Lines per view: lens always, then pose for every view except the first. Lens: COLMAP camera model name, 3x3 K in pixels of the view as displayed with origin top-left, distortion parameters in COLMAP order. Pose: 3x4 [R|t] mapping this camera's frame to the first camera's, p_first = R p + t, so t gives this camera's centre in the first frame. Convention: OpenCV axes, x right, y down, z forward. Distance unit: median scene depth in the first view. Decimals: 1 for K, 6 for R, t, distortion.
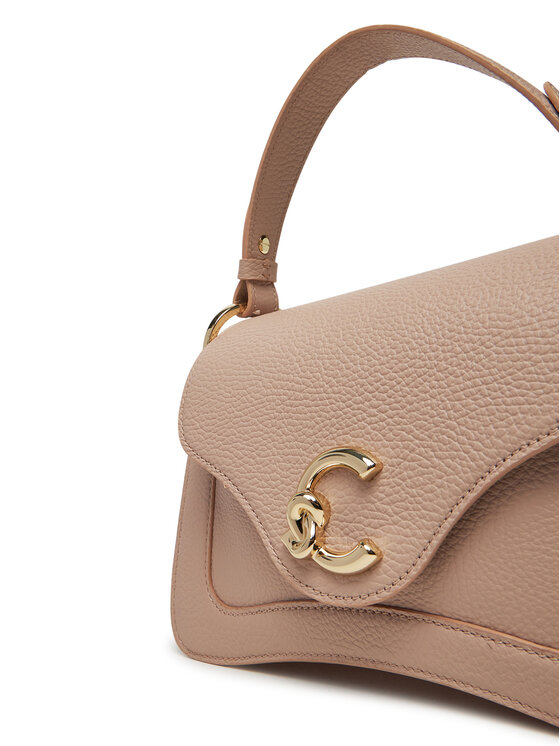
lens RADIAL K [[793.9, 0, 280.3], [0, 793.9, 372.6], [0, 0, 1]] dist [-0.109609, 0.000000]
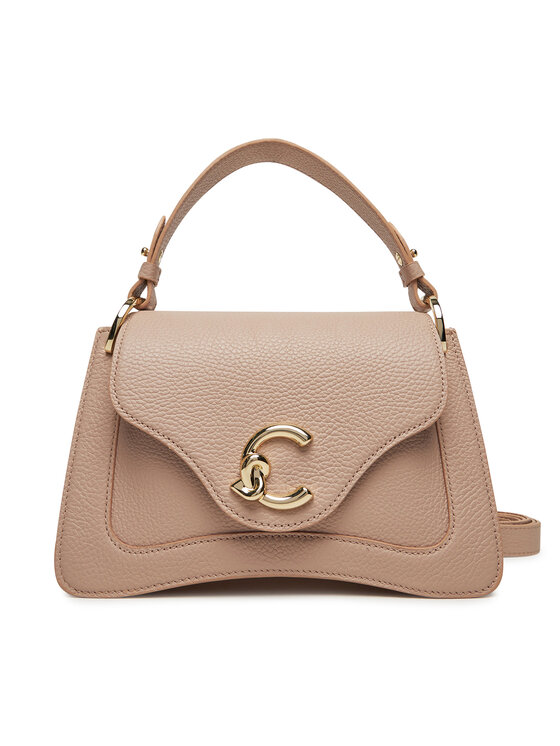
lens RADIAL K [[793.9, 0, 279.7], [0, 793.9, 372.8], [0, 0, 1]] dist [-0.109609, 0.000000]
pose [[0.629869, 0.126483, 0.766334, -1.080524], [-0.122049, 0.990512, -0.063169, 0.097005], [-0.767053, -0.053742, 0.639329, 0.074851]]
